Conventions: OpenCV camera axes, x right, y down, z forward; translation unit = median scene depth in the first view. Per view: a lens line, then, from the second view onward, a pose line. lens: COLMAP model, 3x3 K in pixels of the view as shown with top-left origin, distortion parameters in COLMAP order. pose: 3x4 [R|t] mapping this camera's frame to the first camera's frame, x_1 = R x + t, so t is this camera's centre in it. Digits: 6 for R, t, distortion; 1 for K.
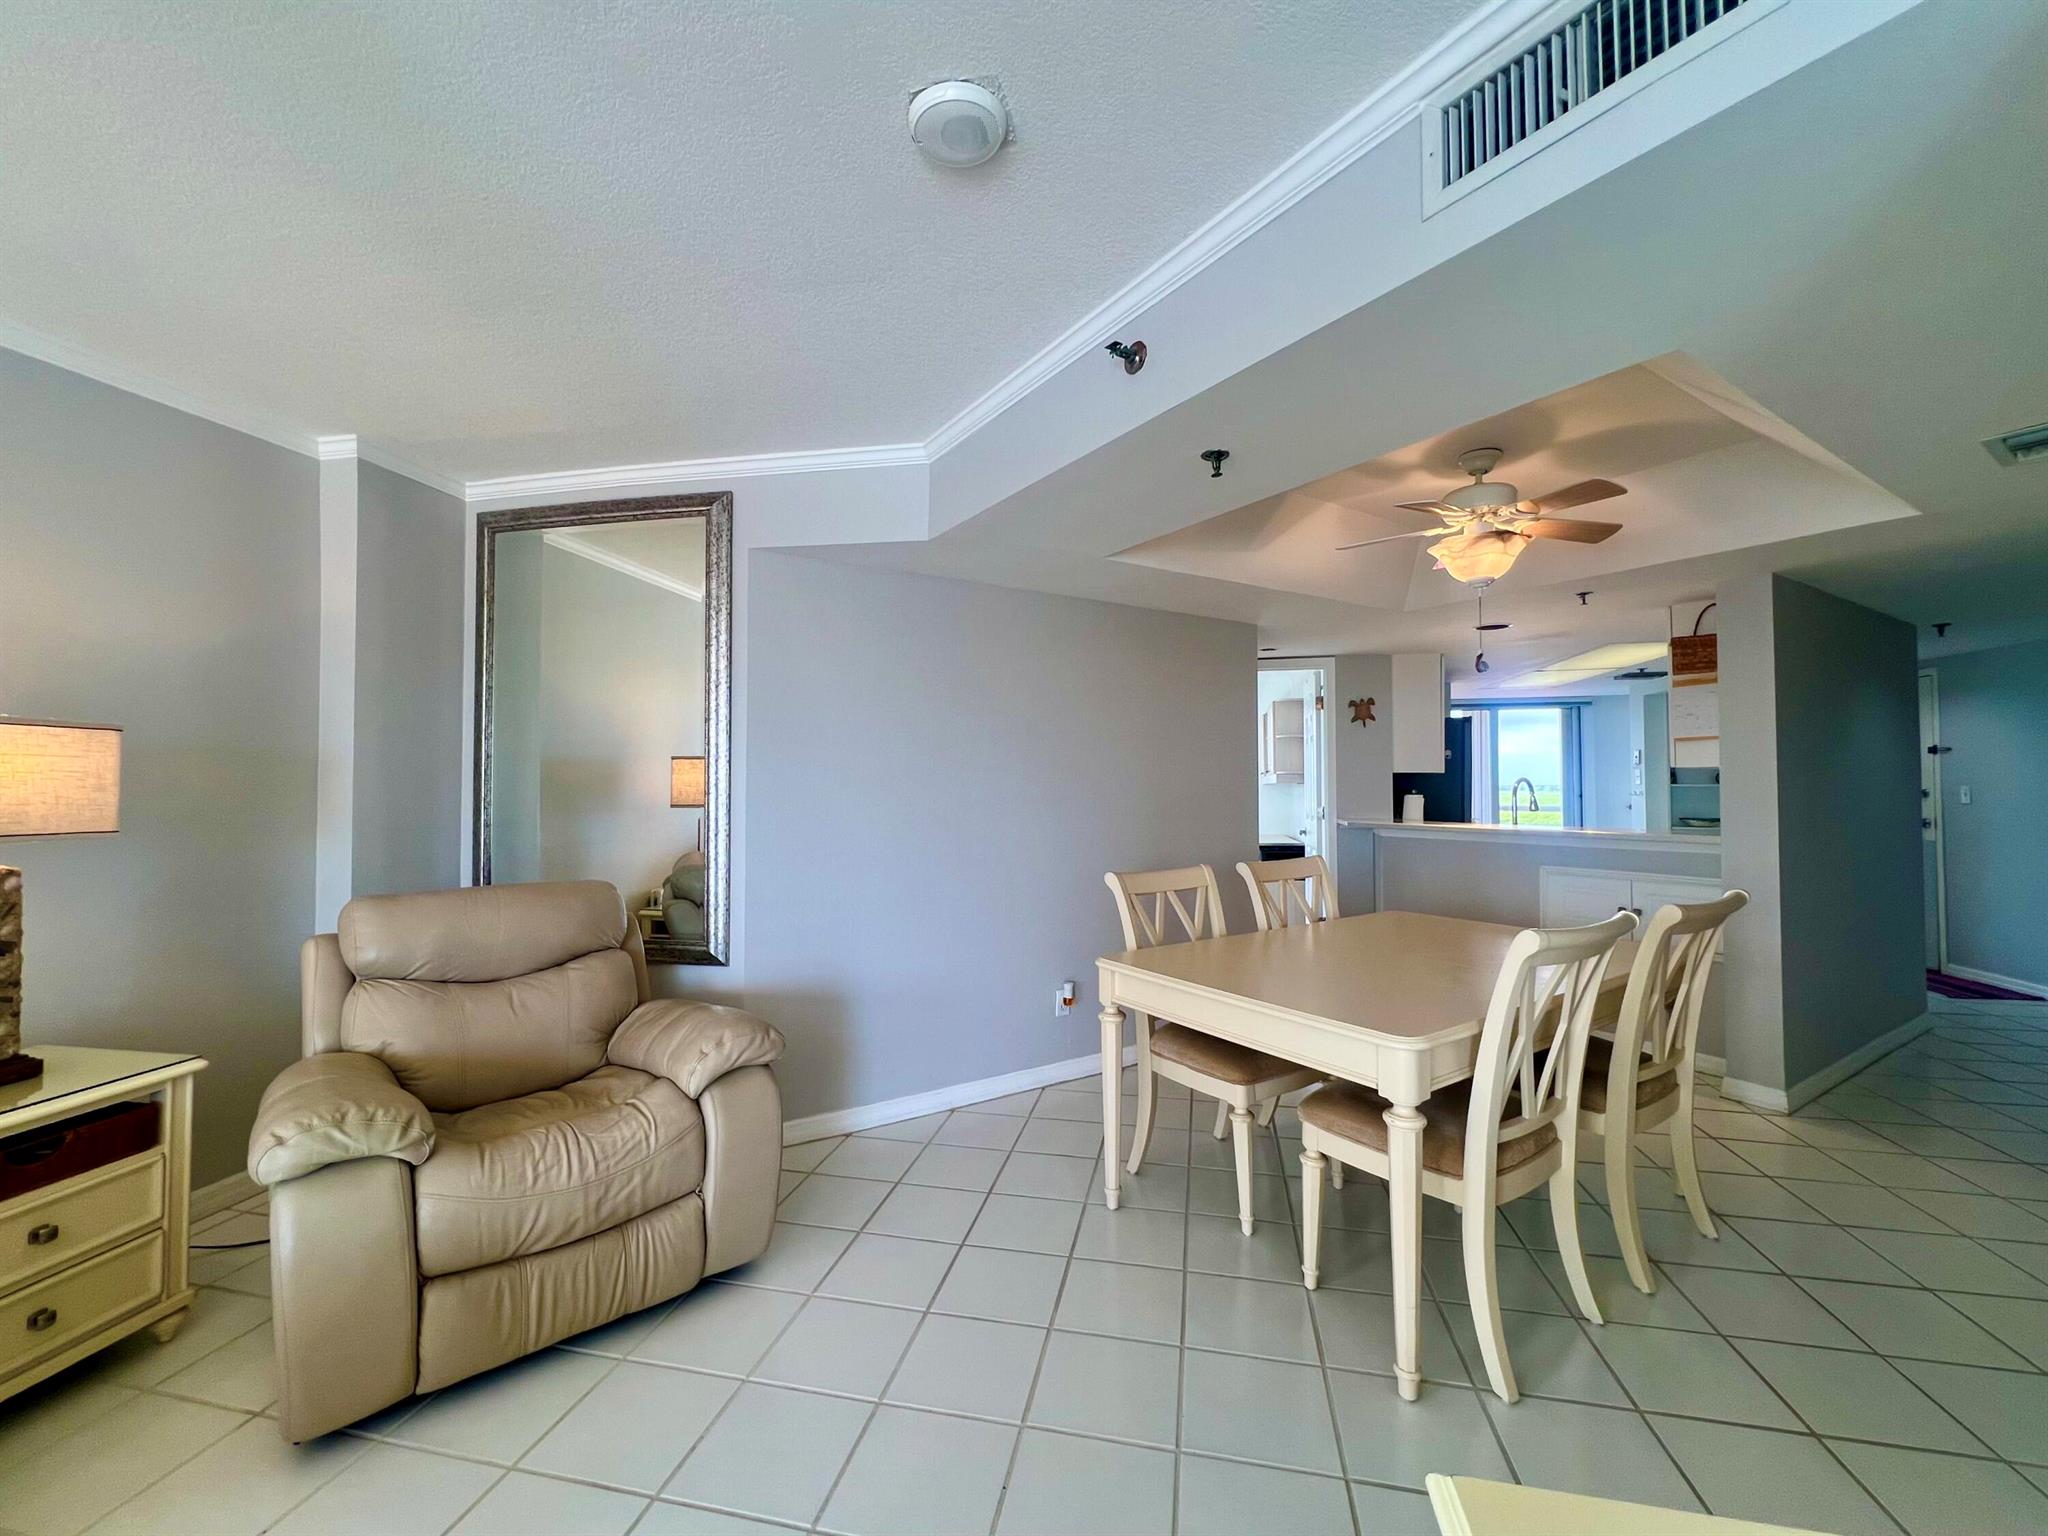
lens RADIAL K [[819.6, 0, 1022.8], [0, 819.6, 775.6], [0, 0, 1]] dist [-0.001078, -0.000139]
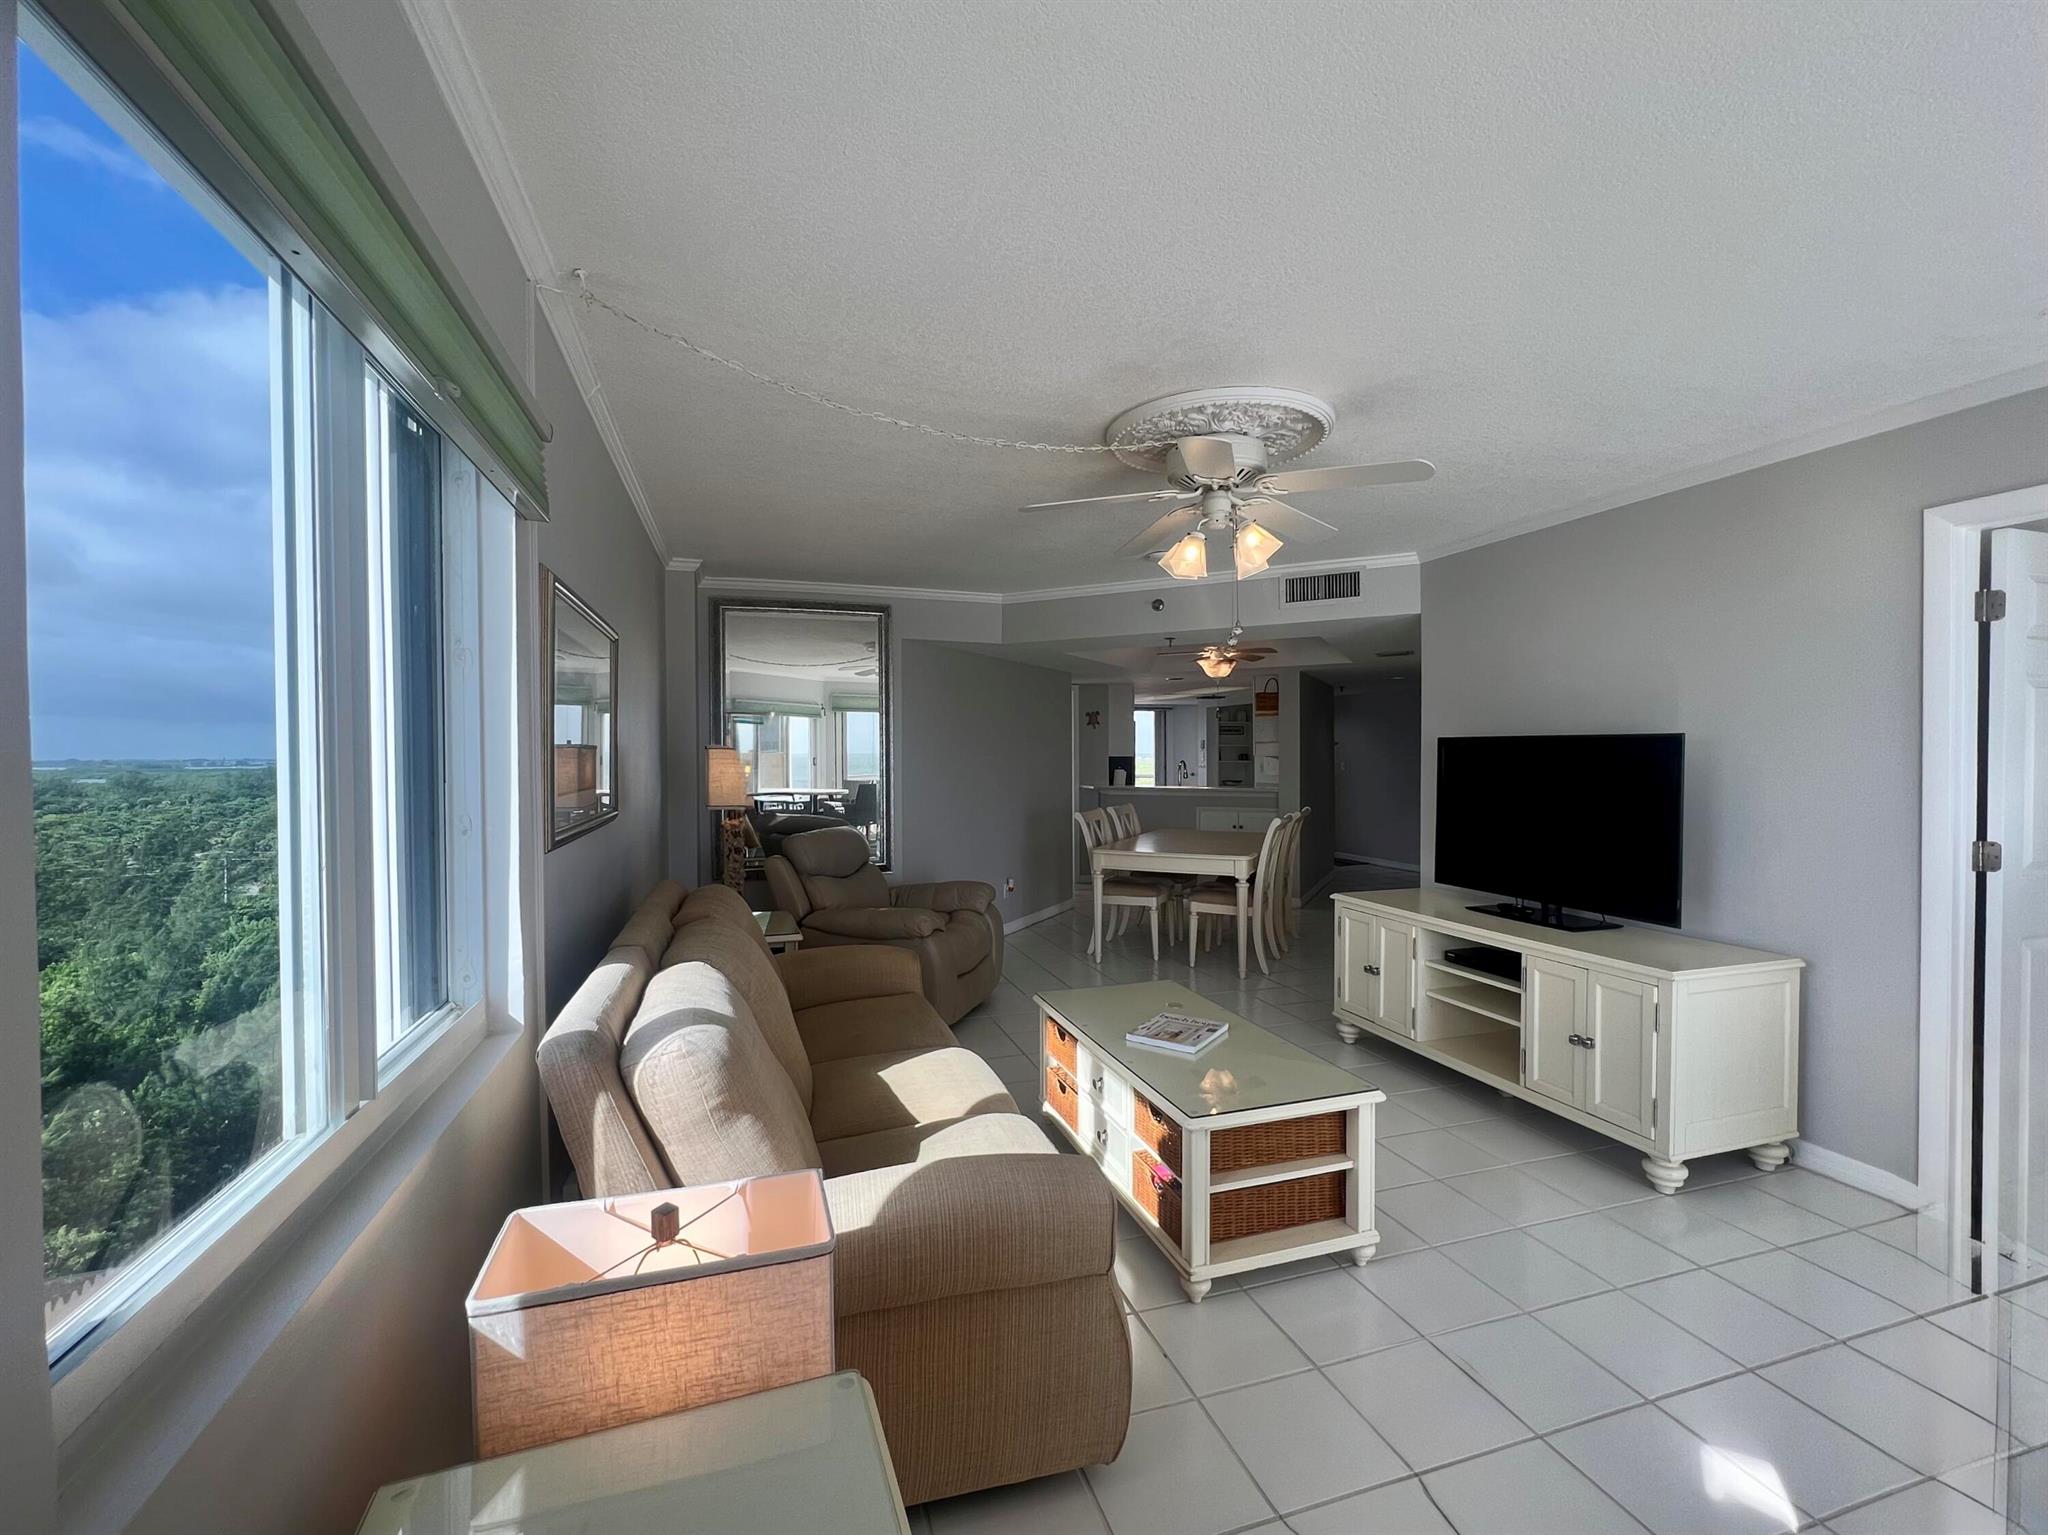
lens RADIAL K [[857.9, 0, 995.6], [0, 857.9, 770.7], [0, 0, 1]] dist [-0.000689, 0.000029]
pose [[0.874325, -0.012781, 0.485173, -1.142128], [-0.001373, 0.999584, 0.028806, -0.047514], [-0.485340, -0.025852, 0.873943, -0.791361]]
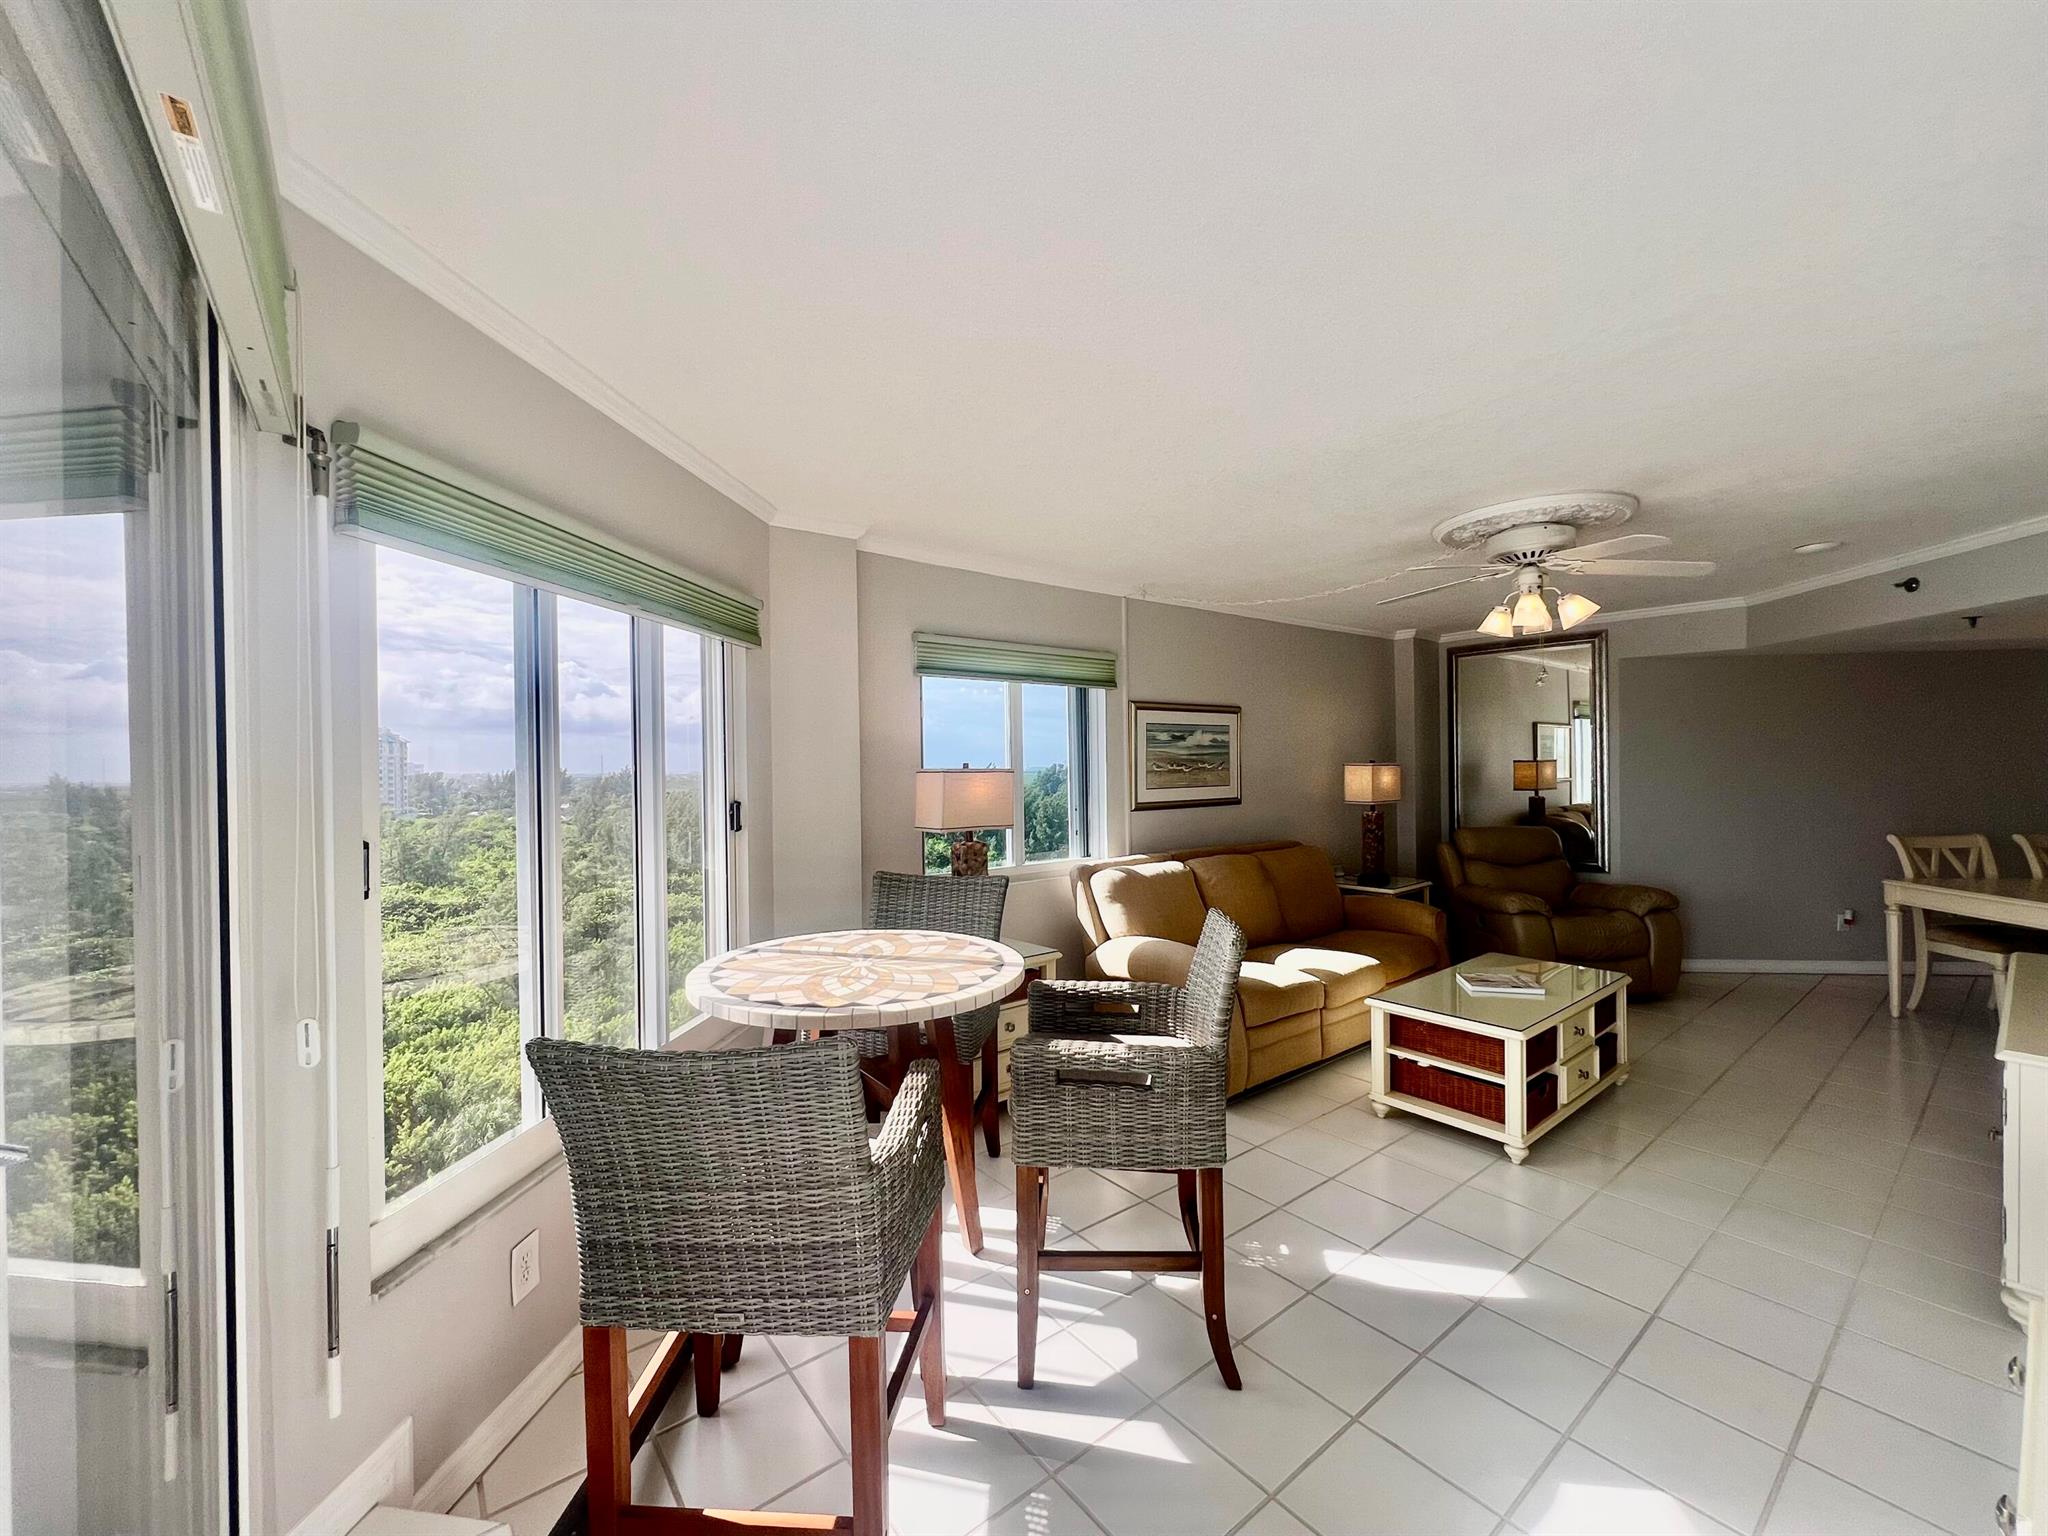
lens RADIAL K [[811.4, 0, 1028.5], [0, 811.4, 765.6], [0, 0, 1]] dist [-0.000603, -0.000085]
pose [[0.771133, -0.008819, -0.636613, -0.206228], [0.019509, 0.999762, 0.009782, -0.076968], [0.636375, -0.019963, 0.771122, -1.464261]]
